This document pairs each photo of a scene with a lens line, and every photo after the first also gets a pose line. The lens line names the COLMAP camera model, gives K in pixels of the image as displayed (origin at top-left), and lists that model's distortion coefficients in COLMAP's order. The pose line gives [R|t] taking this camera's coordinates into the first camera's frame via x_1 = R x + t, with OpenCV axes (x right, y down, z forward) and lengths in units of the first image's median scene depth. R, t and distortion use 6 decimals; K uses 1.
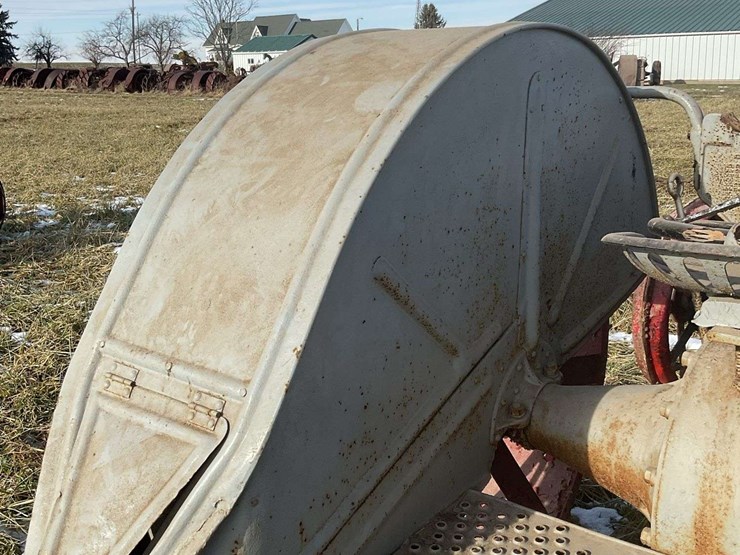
lens RADIAL K [[808.1, 0, 370.0], [0, 808.1, 277.5], [0, 0, 1]] dist [0.126502, -0.268134]
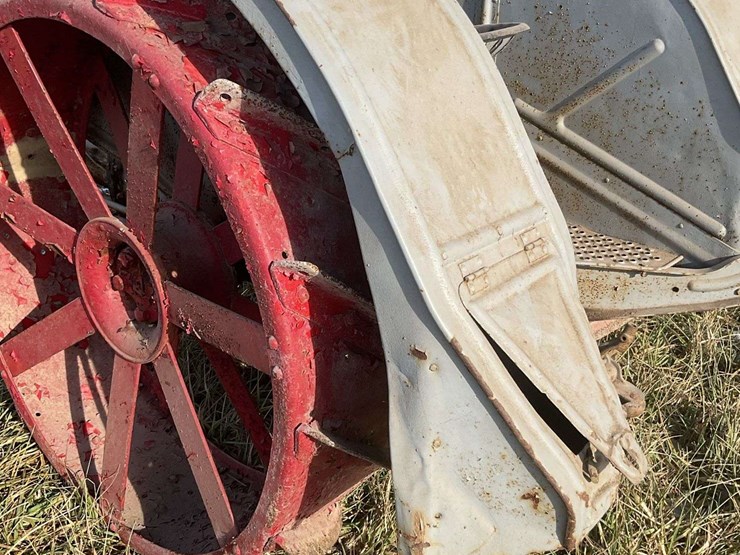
lens RADIAL K [[808.1, 0, 370.0], [0, 808.1, 277.5], [0, 0, 1]] dist [0.126502, -0.268134]
pose [[0.045230, -0.386654, 0.921115, -1.146427], [0.231196, 0.901077, 0.366890, -0.226746], [-0.971855, 0.196364, 0.130149, 1.017168]]
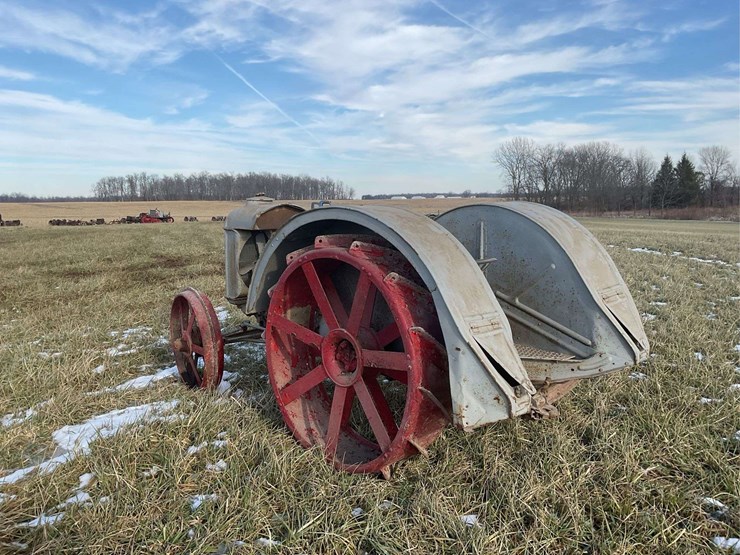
lens RADIAL K [[606.9, 0, 370.0], [0, 606.9, 277.5], [0, 0, 1]] dist [0.062638, -0.115034]
pose [[0.112573, -0.100984, 0.988499, -2.469716], [0.256912, 0.963953, 0.069219, -0.287721], [-0.959856, 0.246165, 0.134459, 1.043543]]
